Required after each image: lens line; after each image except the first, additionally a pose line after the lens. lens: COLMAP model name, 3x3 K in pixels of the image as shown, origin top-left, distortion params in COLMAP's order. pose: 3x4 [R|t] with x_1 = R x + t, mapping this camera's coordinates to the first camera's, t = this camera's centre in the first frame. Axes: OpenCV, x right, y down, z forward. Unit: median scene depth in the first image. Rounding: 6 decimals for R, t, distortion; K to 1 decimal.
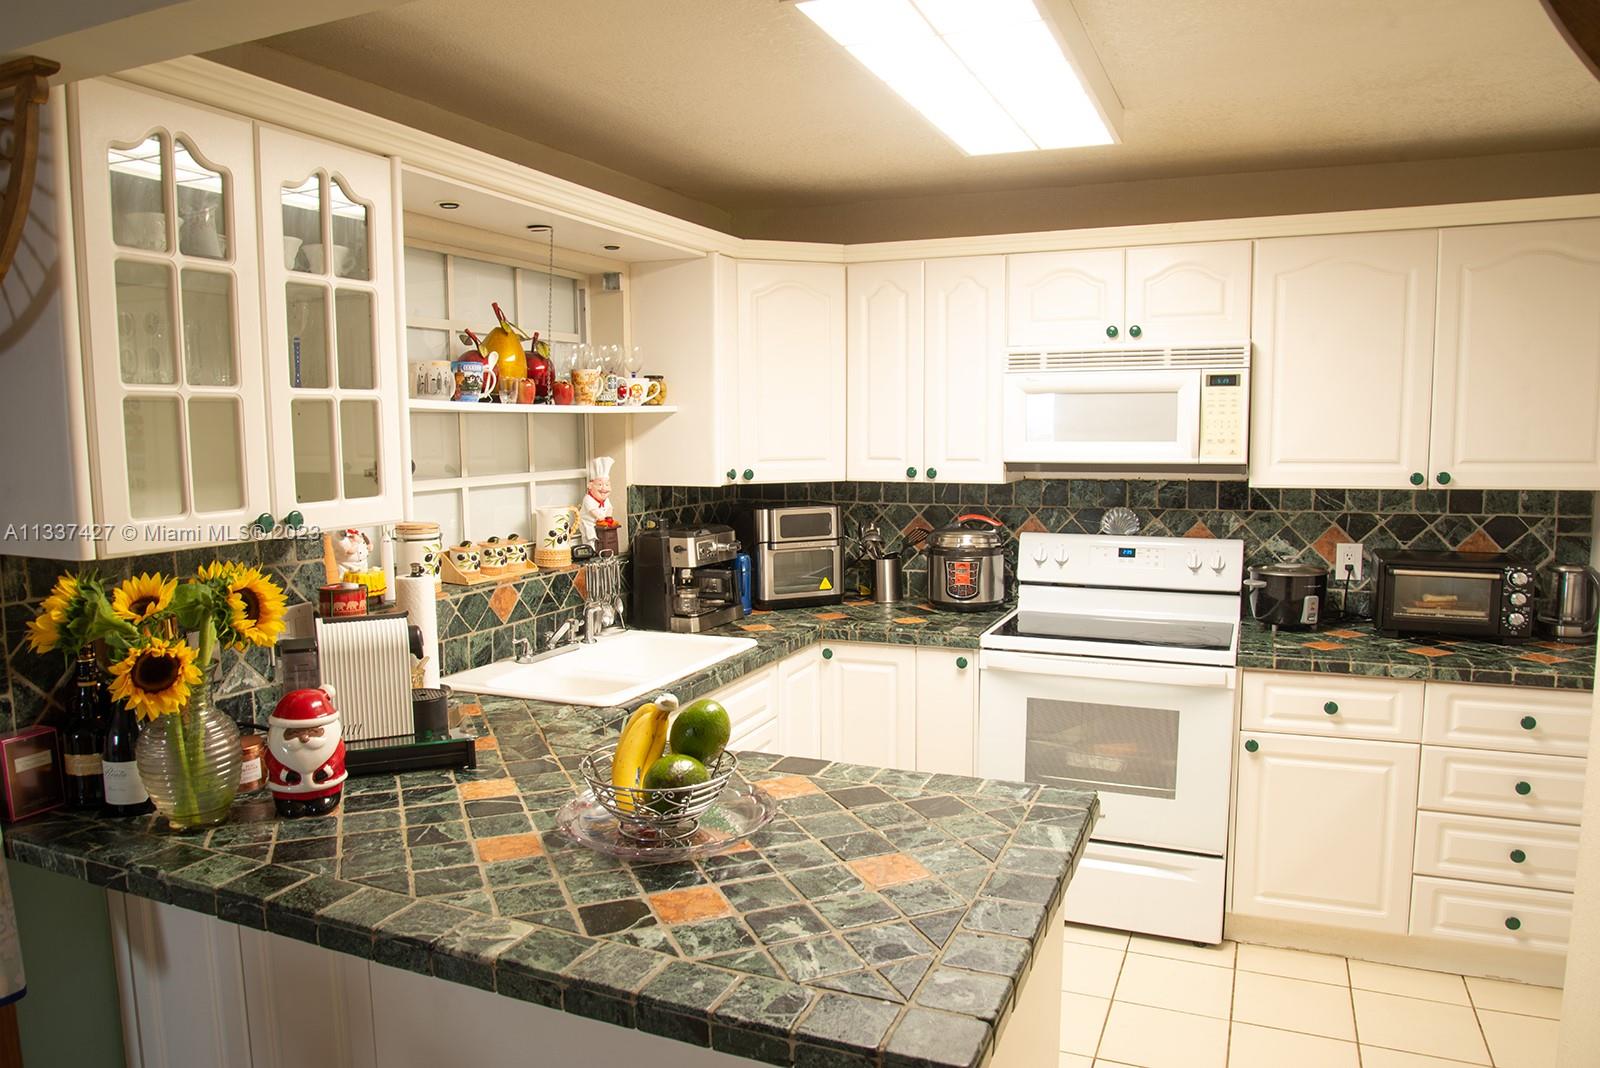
lens RADIAL K [[1114.4, 0, 795.5], [0, 1114.4, 539.8], [0, 0, 1]] dist [-0.078299, 0.033414]
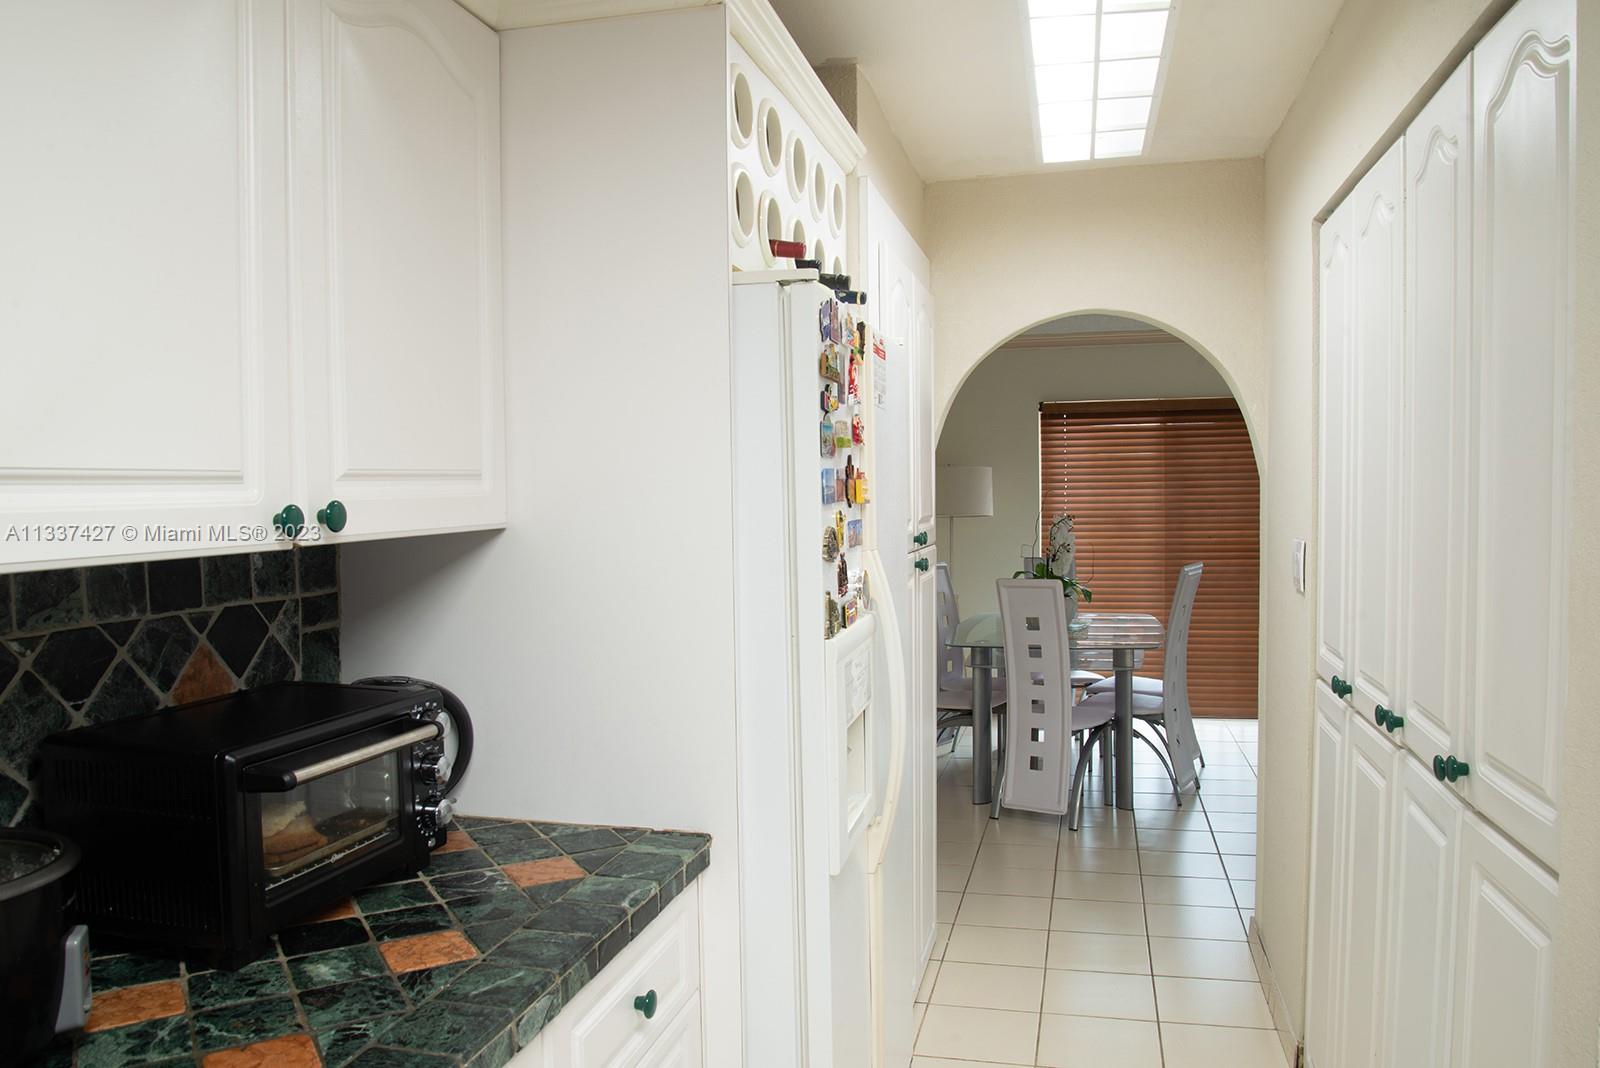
lens RADIAL K [[1114.4, 0, 812.2], [0, 1114.4, 542.2], [0, 0, 1]] dist [-0.078299, 0.033414]
pose [[-0.170891, -0.029736, 0.984841, 0.160392], [0.117263, 0.991827, 0.050294, -0.044836], [-0.978287, 0.124080, -0.166008, 0.859959]]
